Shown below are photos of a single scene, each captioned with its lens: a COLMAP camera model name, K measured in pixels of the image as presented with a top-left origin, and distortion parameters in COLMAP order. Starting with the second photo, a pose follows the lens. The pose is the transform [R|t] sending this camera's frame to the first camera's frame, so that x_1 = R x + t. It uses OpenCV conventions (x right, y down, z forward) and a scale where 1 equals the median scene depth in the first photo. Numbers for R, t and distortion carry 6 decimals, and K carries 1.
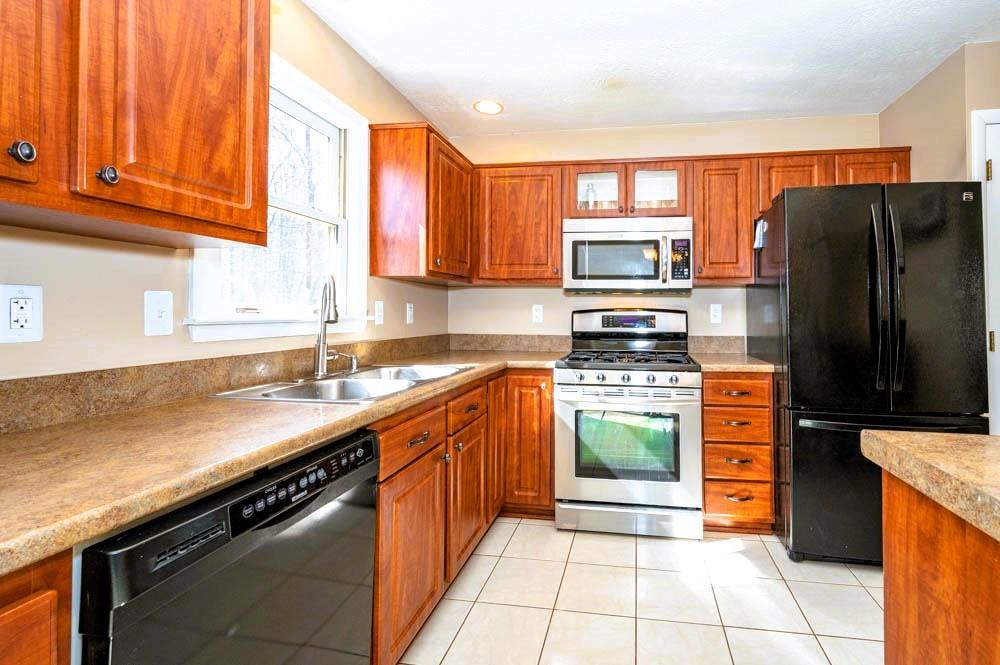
lens RADIAL K [[418.8, 0, 582.8], [0, 418.8, 309.7], [0, 0, 1]] dist [-0.001638, -0.000257]
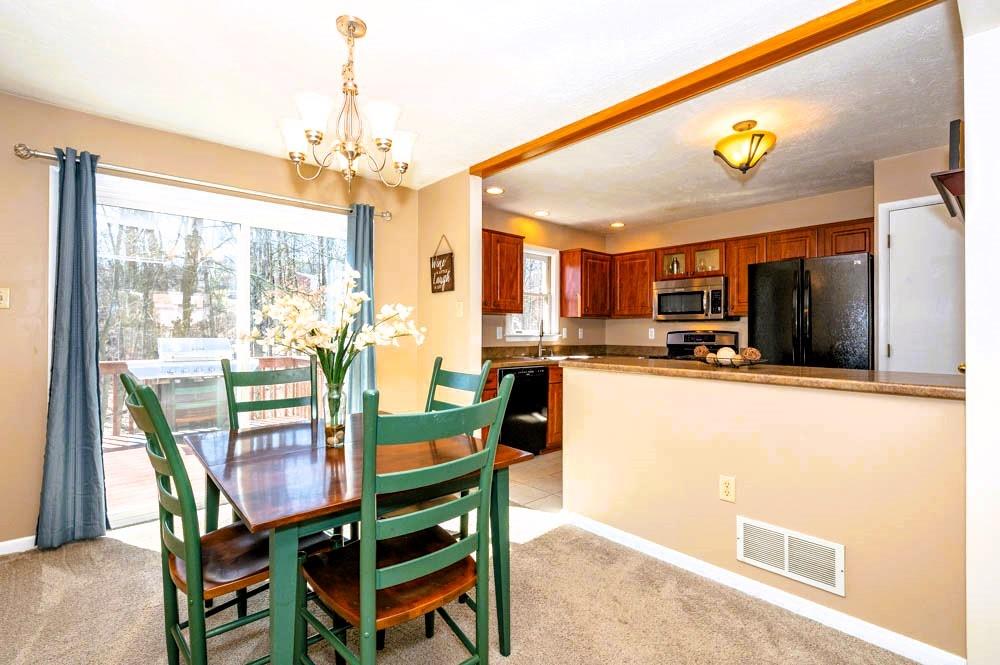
lens RADIAL K [[463.5, 0, 500.0], [0, 463.5, 332.5], [0, 0, 1]] dist [-0.000053, -0.000022]
pose [[0.757320, 0.000482, -0.653043, 0.832466], [0.003297, 0.999984, 0.004561, -0.007048], [0.653035, -0.005607, 0.757307, -1.052903]]
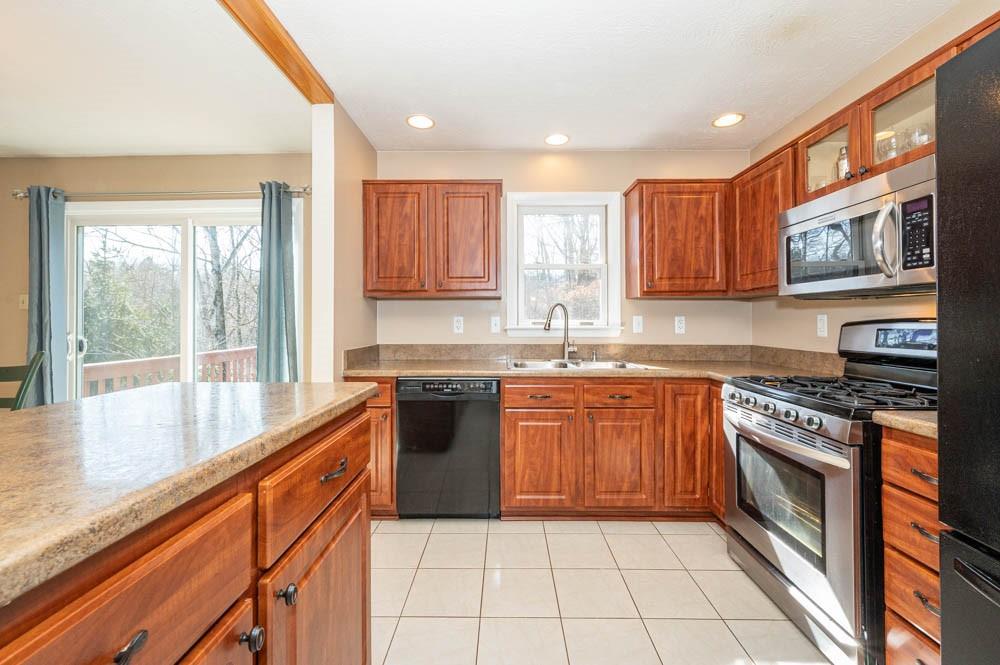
lens RADIAL K [[411.6, 0, 488.5], [0, 411.6, 316.2], [0, 0, 1]] dist [-0.000627, -0.000081]
pose [[0.105215, -0.015834, -0.994323, 0.767985], [0.008830, 0.999849, -0.014988, -0.003055], [0.994410, -0.007203, 0.105339, 0.358089]]
